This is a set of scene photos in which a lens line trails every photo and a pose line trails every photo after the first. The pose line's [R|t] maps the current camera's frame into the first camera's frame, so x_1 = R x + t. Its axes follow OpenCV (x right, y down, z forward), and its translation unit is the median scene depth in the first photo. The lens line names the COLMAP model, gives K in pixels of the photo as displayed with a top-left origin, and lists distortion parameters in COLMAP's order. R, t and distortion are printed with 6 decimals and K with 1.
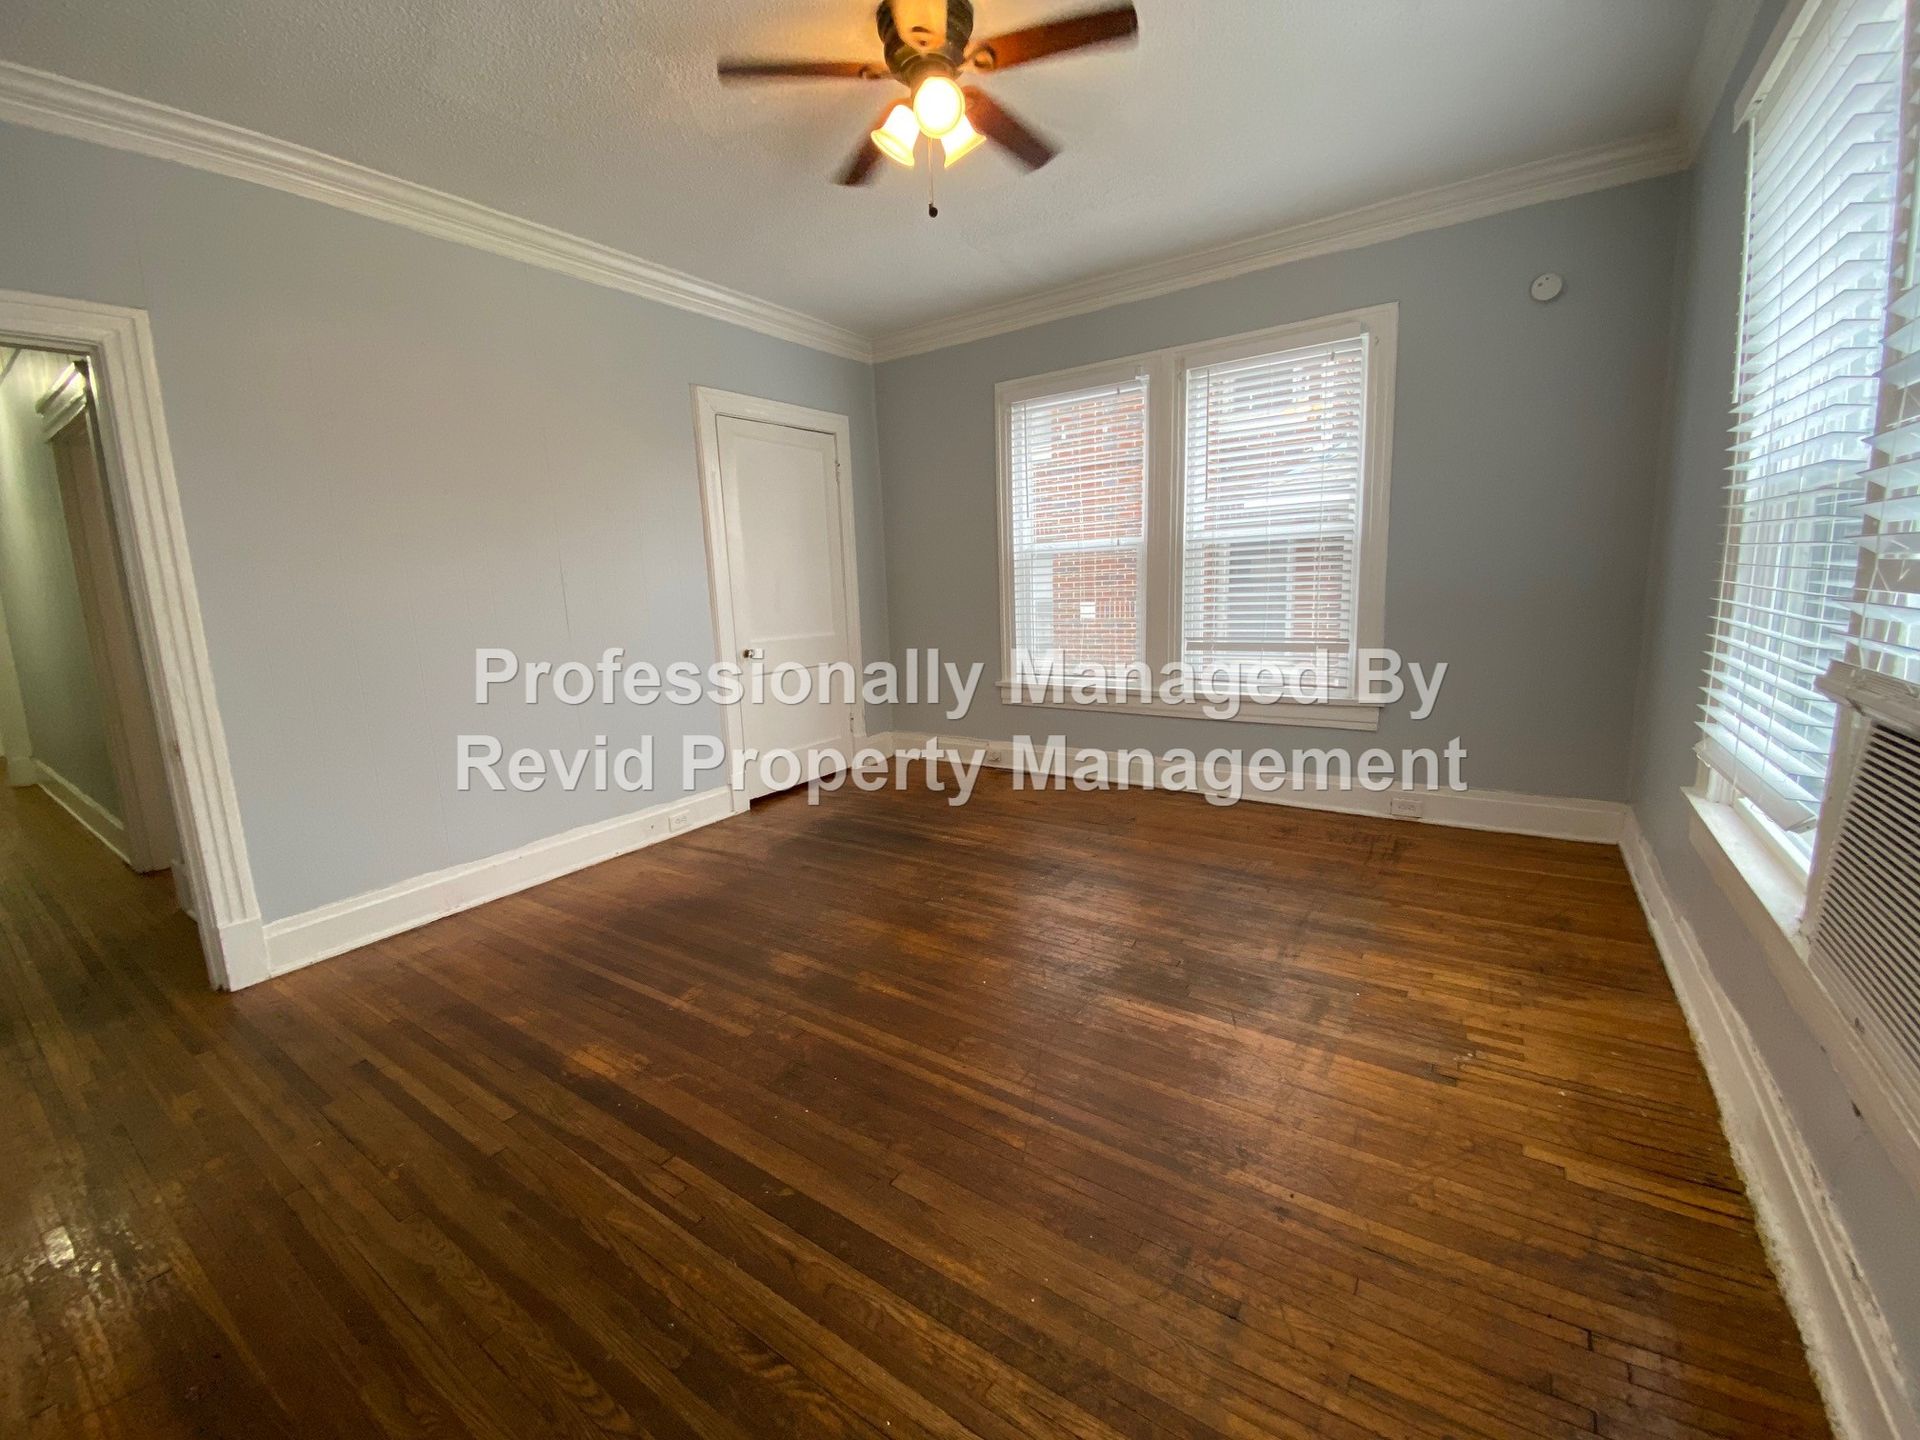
lens RADIAL K [[780.3, 0, 946.8], [0, 780.3, 707.0], [0, 0, 1]] dist [0.021228, -0.022147]
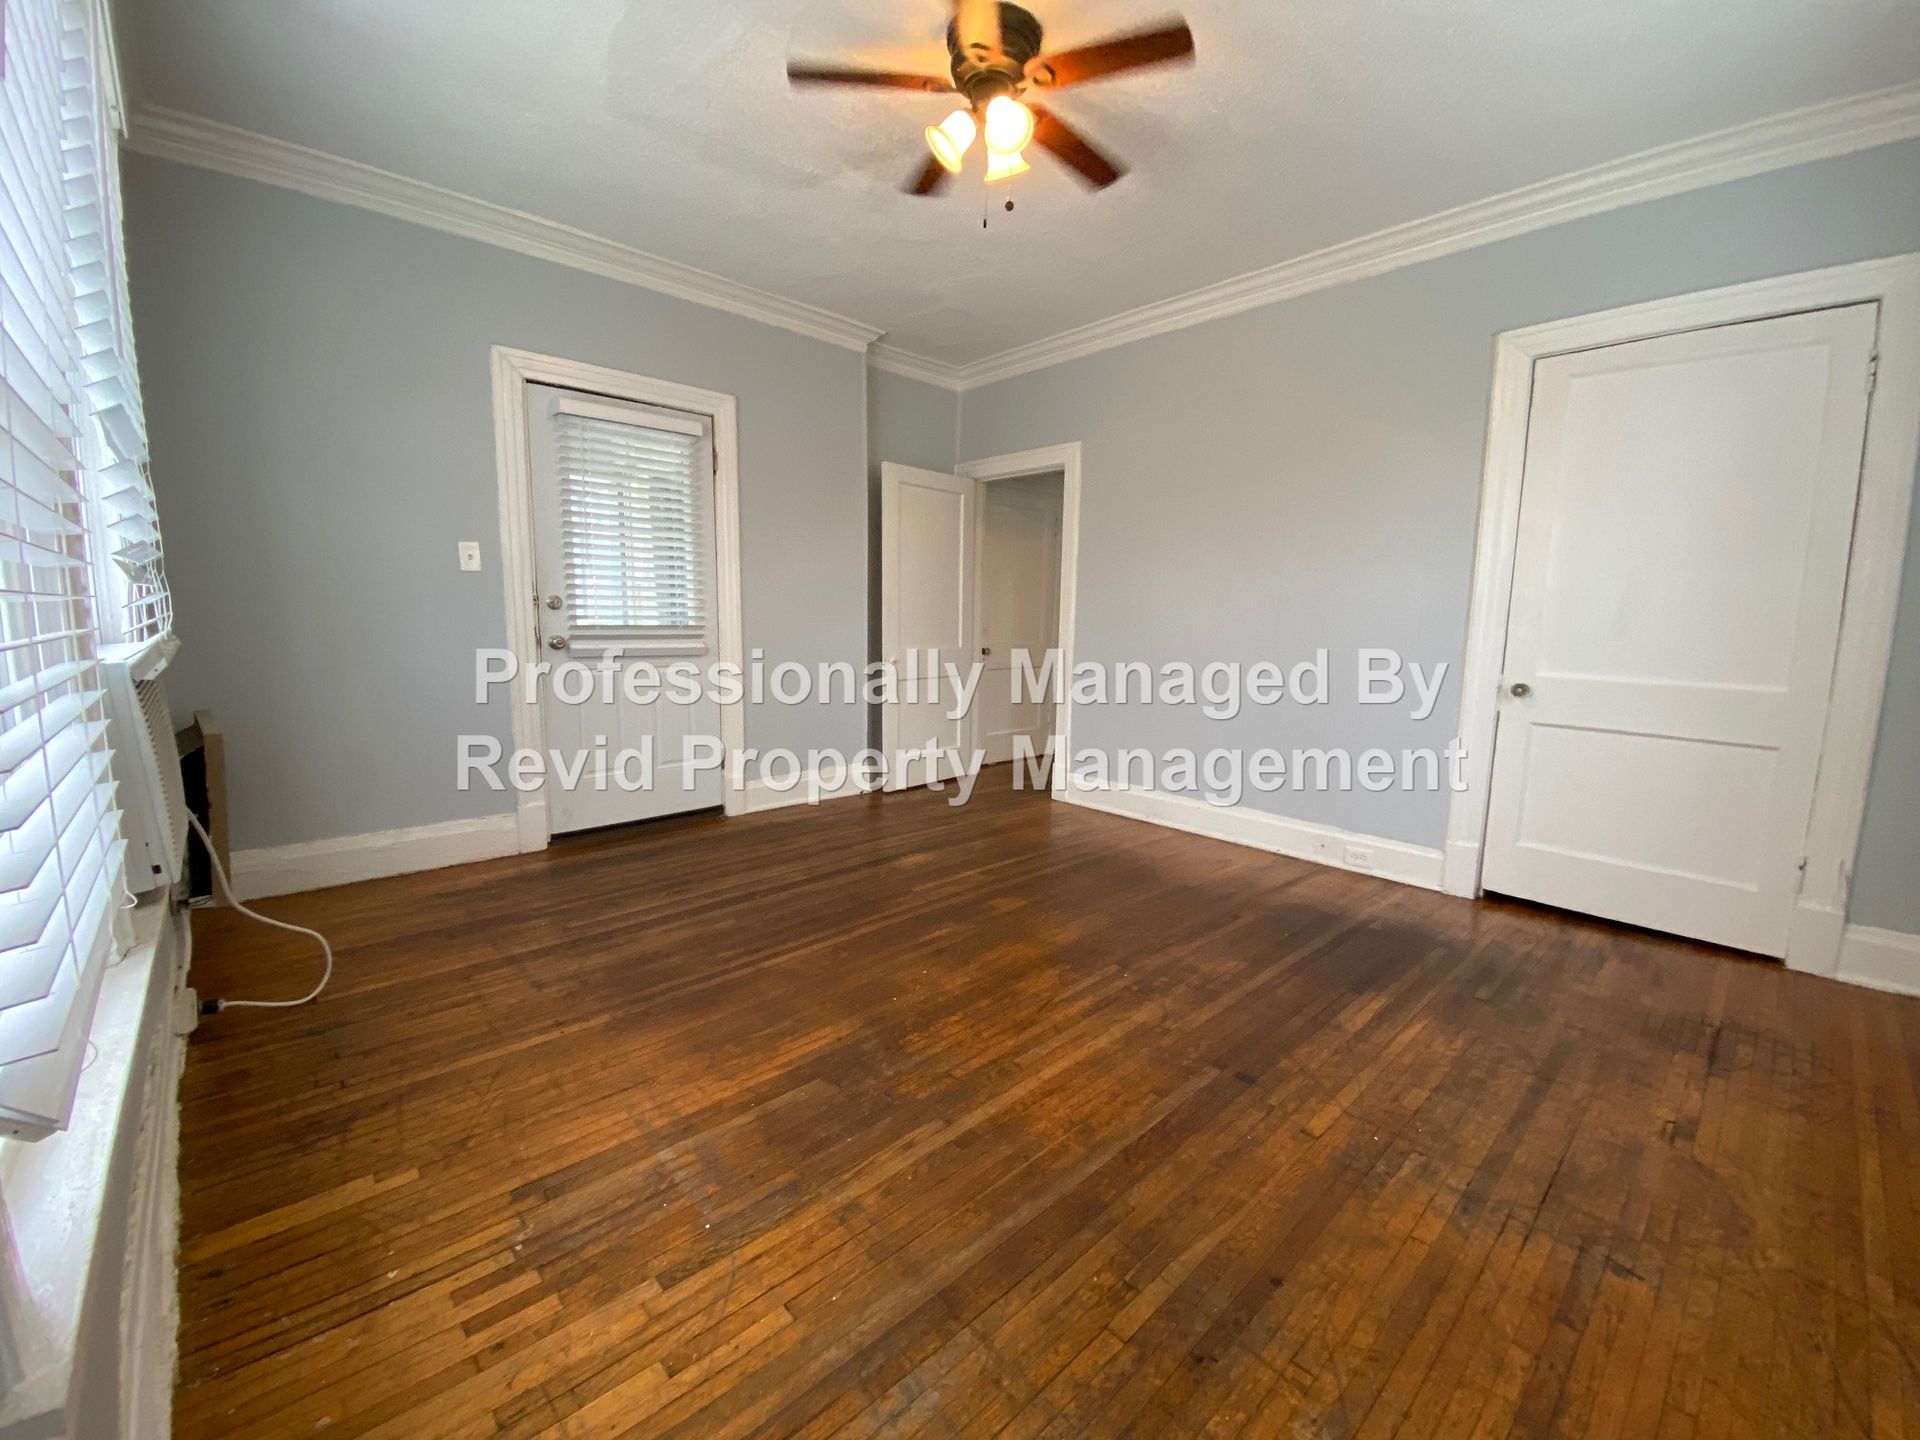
lens RADIAL K [[780.3, 0, 946.8], [0, 780.3, 707.0], [0, 0, 1]] dist [0.021228, -0.022147]
pose [[-0.229722, 0.164027, -0.959335, 1.042829], [-0.170034, 0.963772, 0.205502, -0.214382], [0.958288, 0.210328, -0.193509, 1.242595]]
